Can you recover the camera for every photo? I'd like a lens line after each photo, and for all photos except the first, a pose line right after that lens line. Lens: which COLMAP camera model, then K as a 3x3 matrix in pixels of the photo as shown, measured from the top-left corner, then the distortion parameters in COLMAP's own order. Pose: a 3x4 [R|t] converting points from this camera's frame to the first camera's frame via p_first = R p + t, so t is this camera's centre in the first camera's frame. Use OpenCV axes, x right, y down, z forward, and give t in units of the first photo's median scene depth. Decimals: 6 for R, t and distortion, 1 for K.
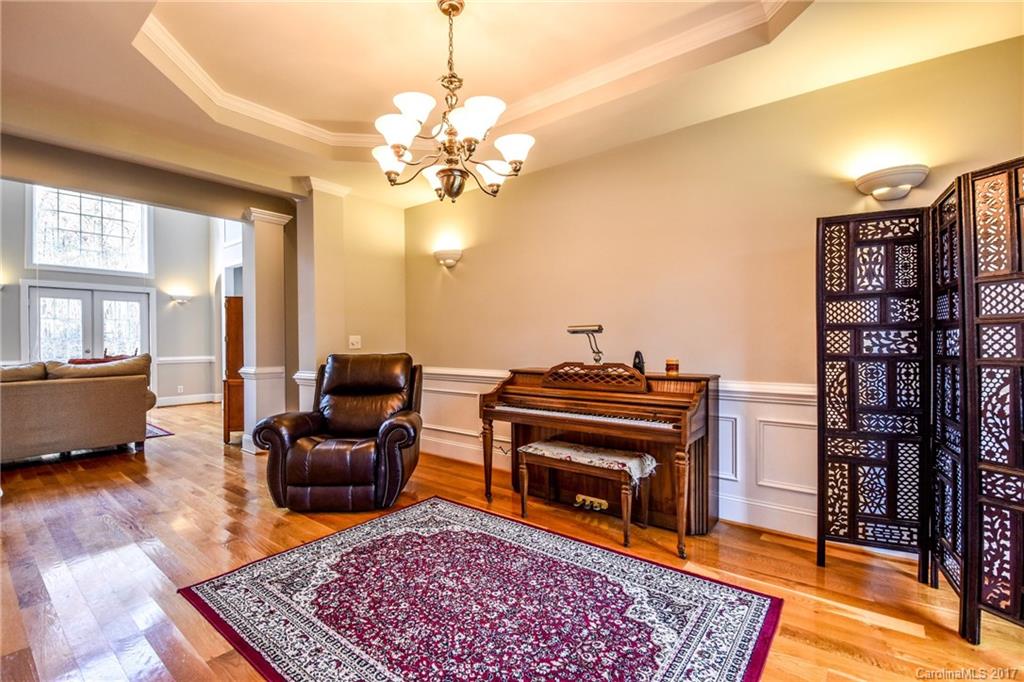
lens RADIAL K [[450.0, 0, 508.8], [0, 450.0, 340.7], [0, 0, 1]] dist [-0.007809, -0.004724]
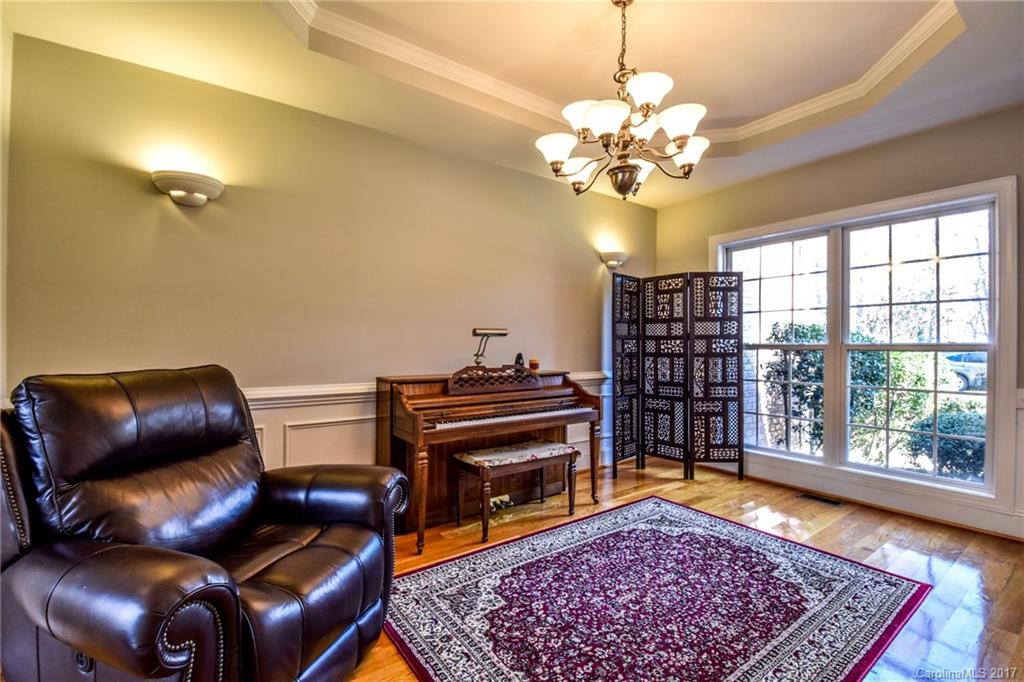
lens RADIAL K [[450.0, 0, 513.9], [0, 450.0, 342.1], [0, 0, 1]] dist [-0.007809, -0.004724]
pose [[0.277083, 0.007338, 0.960818, -1.110788], [-0.010162, 0.999937, -0.004706, 0.001143], [-0.960792, -0.008459, 0.277140, 0.959922]]
